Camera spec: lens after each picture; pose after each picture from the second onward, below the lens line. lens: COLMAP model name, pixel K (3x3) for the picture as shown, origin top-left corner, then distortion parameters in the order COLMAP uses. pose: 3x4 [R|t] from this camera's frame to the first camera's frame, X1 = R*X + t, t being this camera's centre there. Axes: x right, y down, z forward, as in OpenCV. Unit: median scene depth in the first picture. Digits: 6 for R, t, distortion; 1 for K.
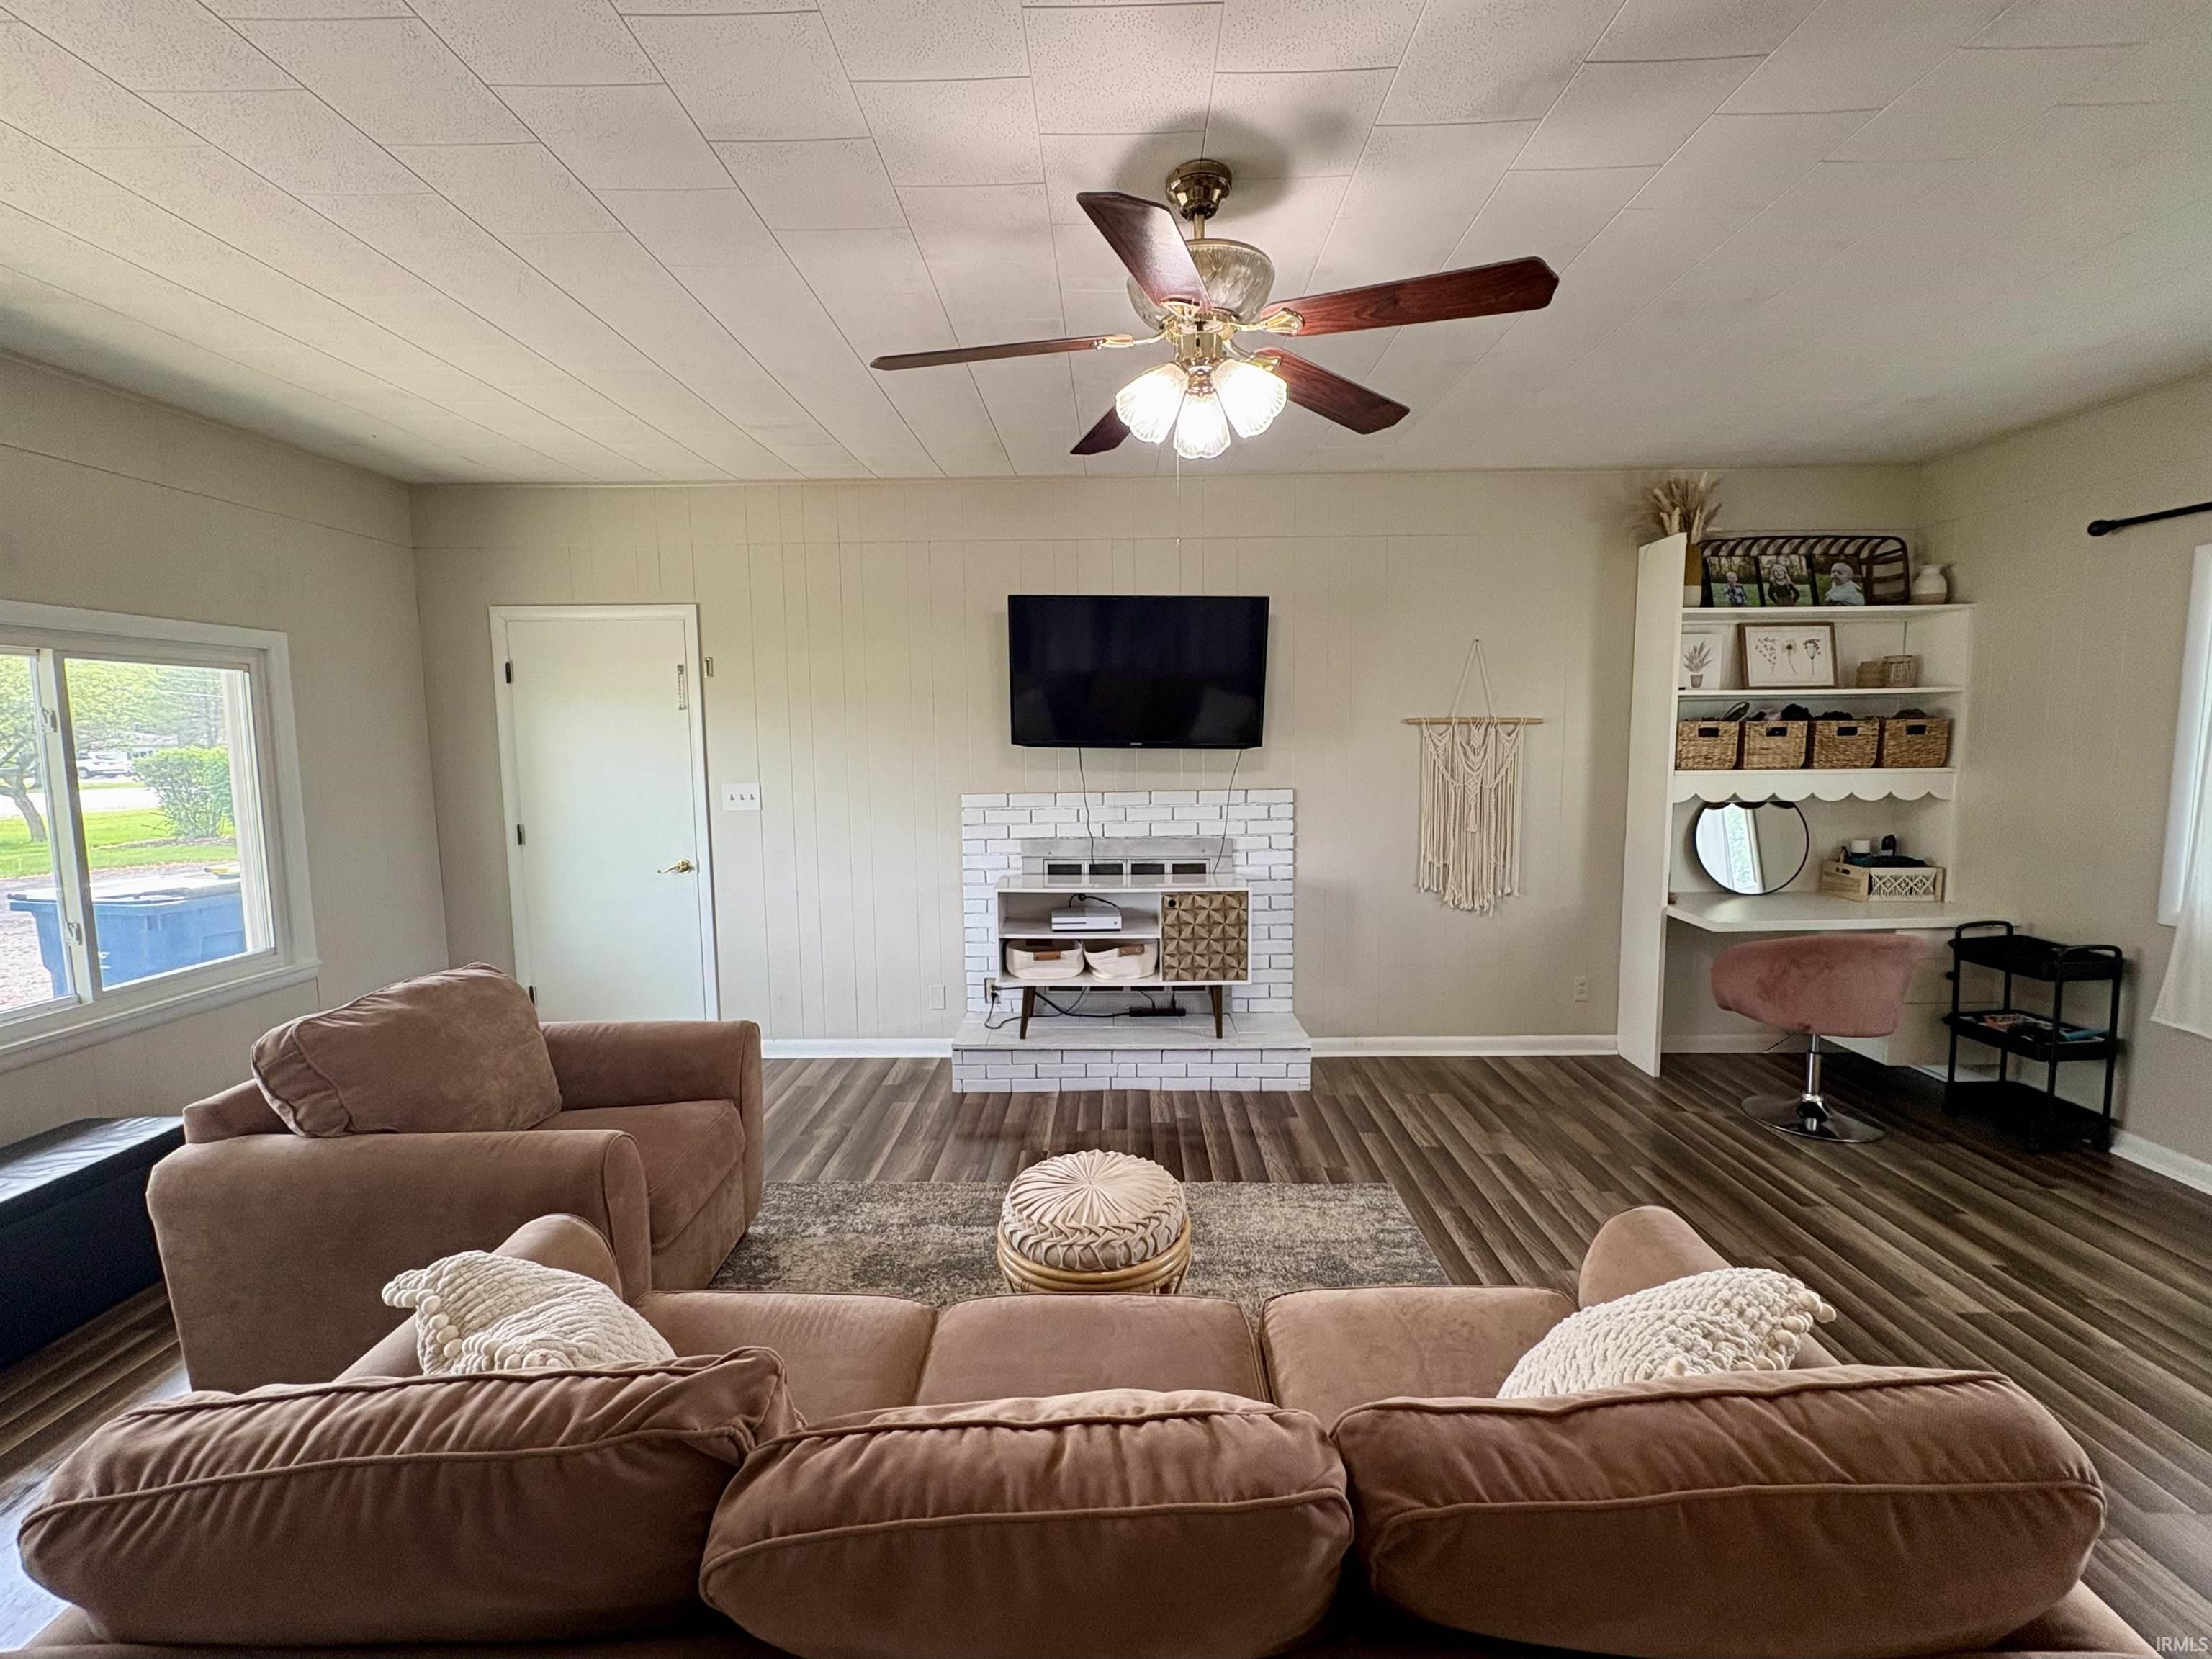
lens RADIAL K [[938.4, 0, 1107.2], [0, 938.4, 827.2], [0, 0, 1]] dist [0.000966, -0.000012]
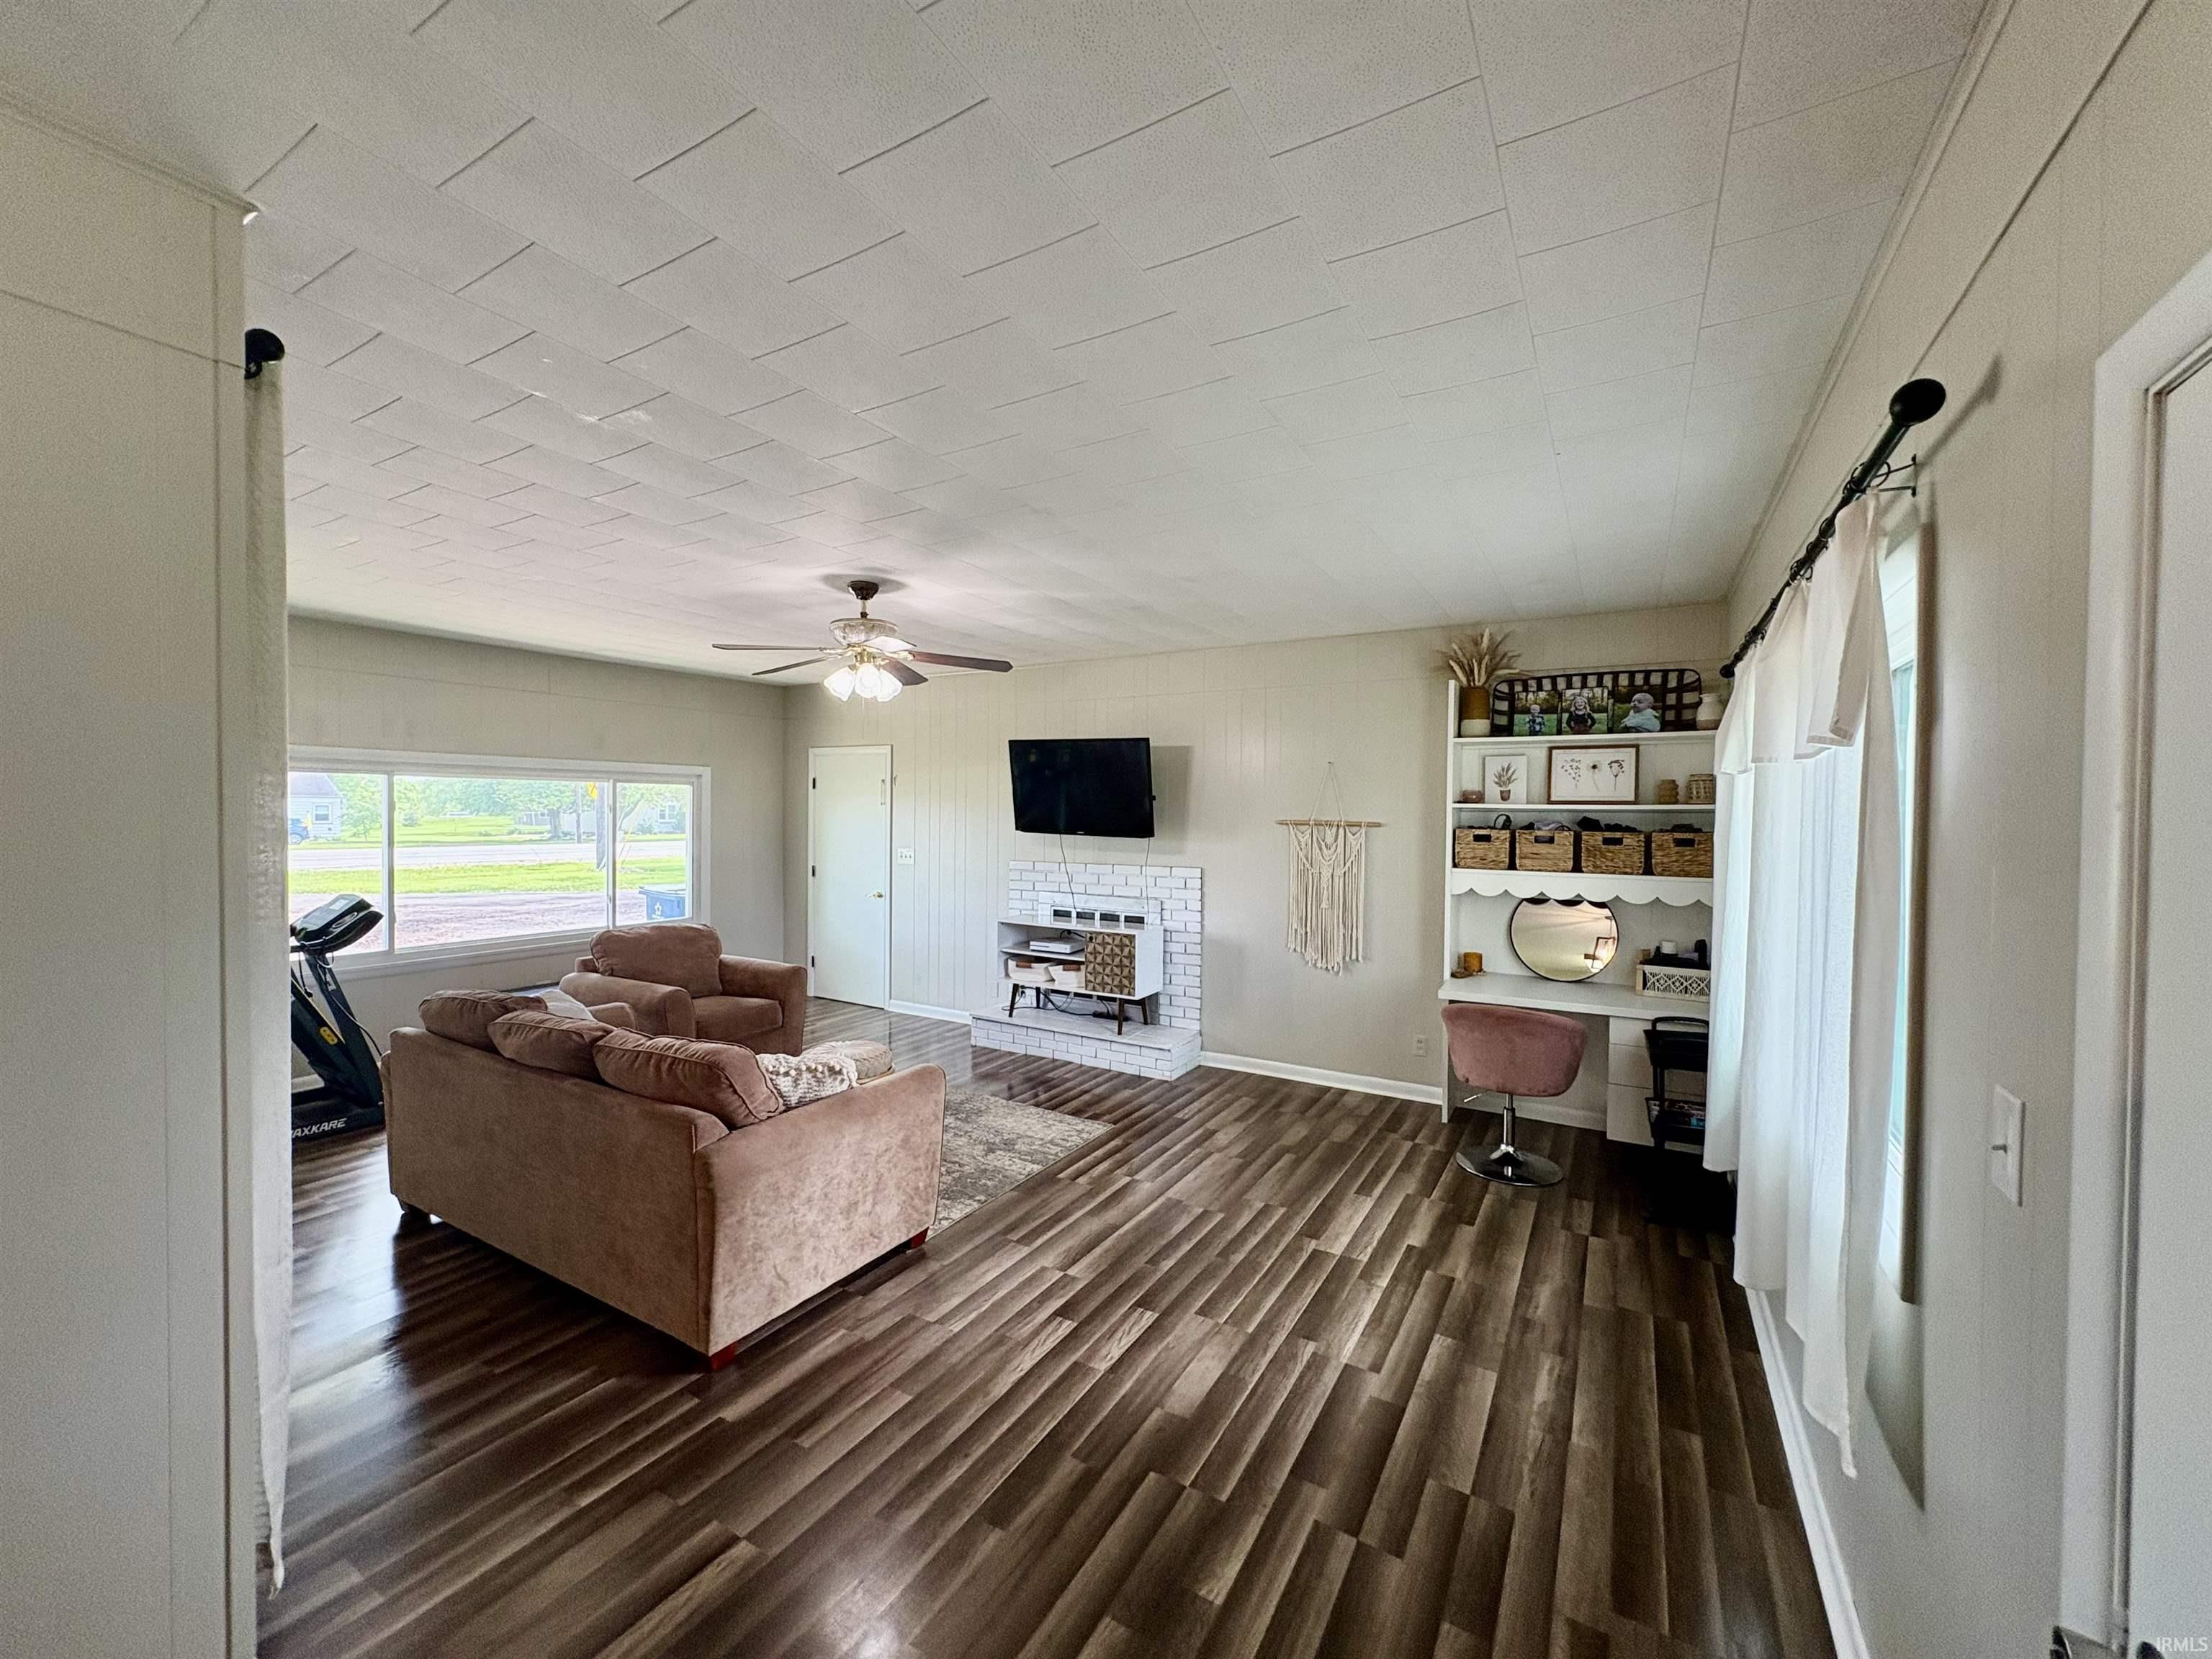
lens RADIAL K [[880.2, 0, 1107.5], [0, 880.2, 828.0], [0, 0, 1]] dist [0.001903, -0.000350]
pose [[0.868701, 0.029145, -0.494479, 0.773044], [-0.069354, 0.995591, -0.063161, -0.008195], [0.490458, 0.089162, 0.866892, -0.227351]]
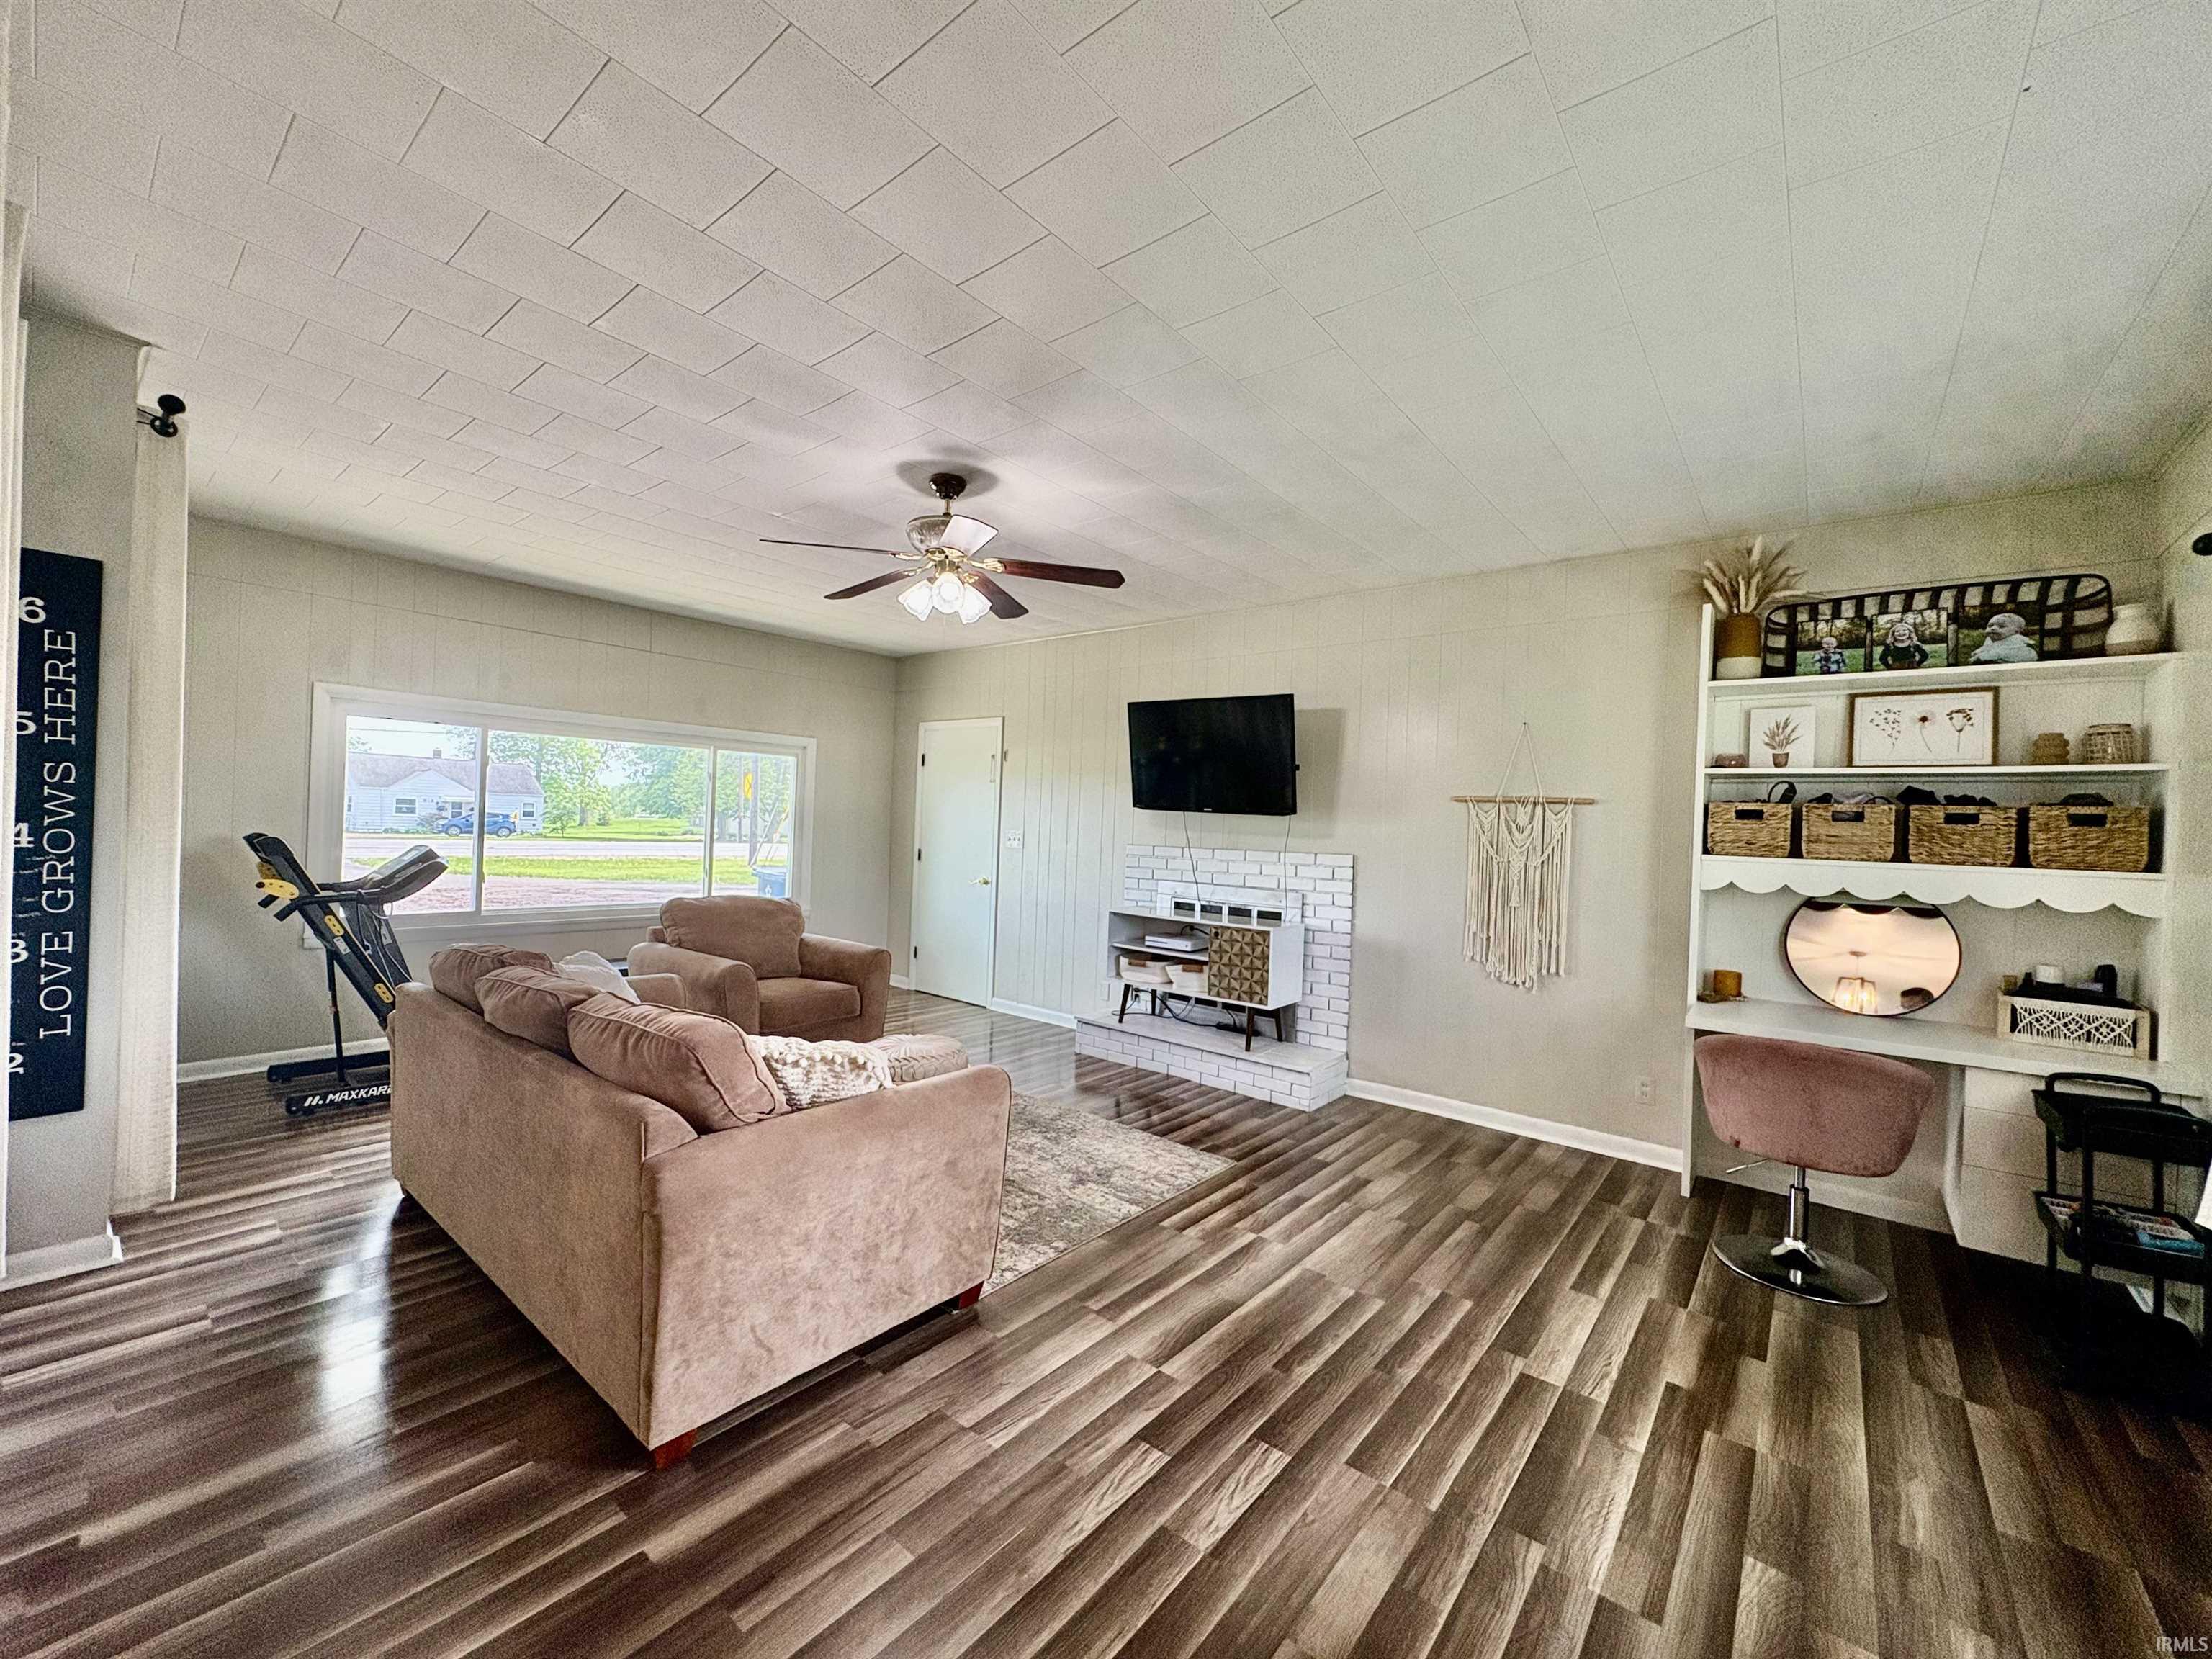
lens RADIAL K [[880.2, 0, 1107.5], [0, 880.2, 828.0], [0, 0, 1]] dist [0.001903, -0.000350]
pose [[0.781625, 0.041351, -0.622377, 0.677278], [-0.108518, 0.991598, -0.070402, 0.037721], [0.614237, 0.122567, 0.779545, -0.037648]]
